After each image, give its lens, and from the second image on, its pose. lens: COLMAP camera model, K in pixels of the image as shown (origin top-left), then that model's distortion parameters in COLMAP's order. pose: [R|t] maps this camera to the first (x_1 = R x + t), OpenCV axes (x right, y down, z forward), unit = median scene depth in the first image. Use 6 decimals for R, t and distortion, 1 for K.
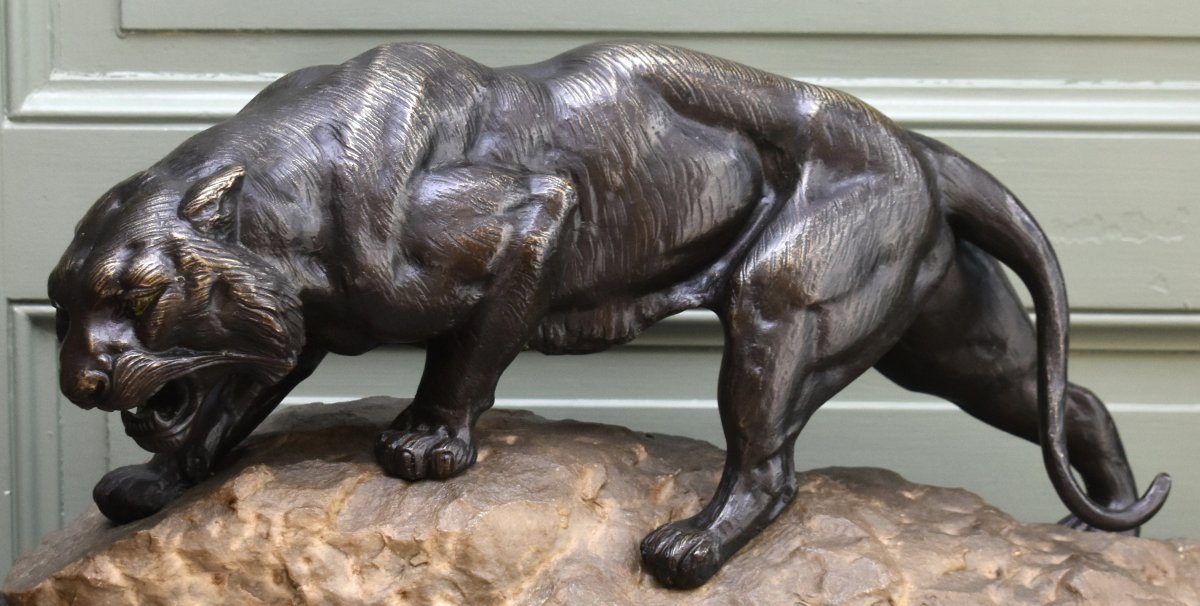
lens RADIAL K [[3885.7, 0, 592.7], [0, 3885.7, 309.6], [0, 0, 1]] dist [-0.092741, 0.000000]
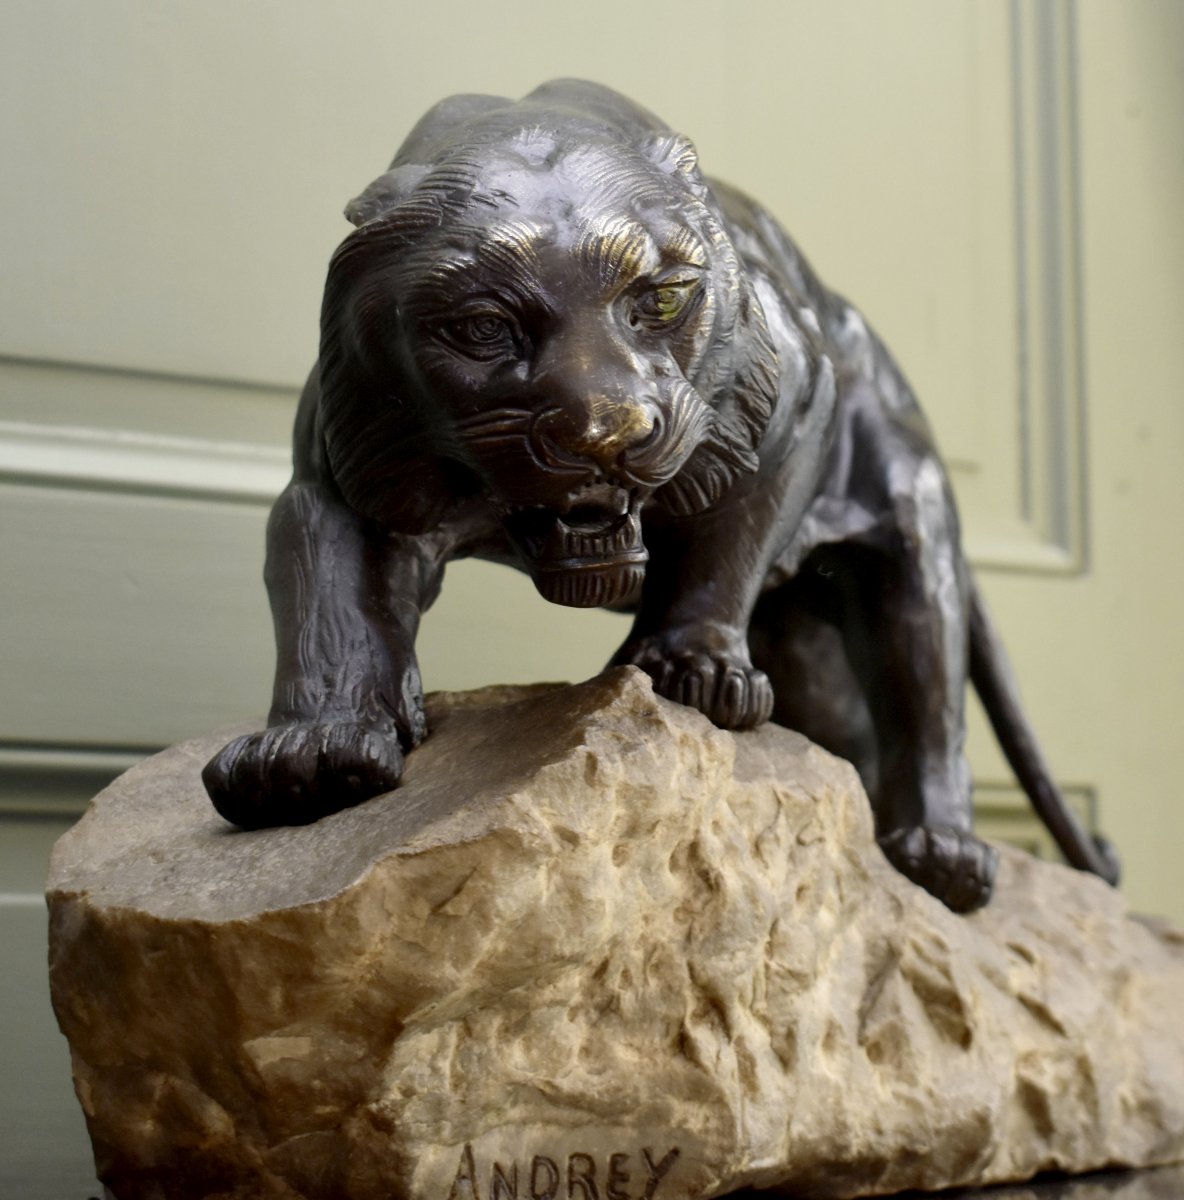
lens RADIAL K [[3256.0, 0, 742.8], [0, 3256.0, 493.4], [0, 0, 1]] dist [-0.030327, 0.000000]
pose [[0.589040, 0.109053, 0.800712, -0.467797], [0.170053, 0.951937, -0.254749, 0.142116], [-0.790009, 0.286221, 0.542184, 0.713271]]
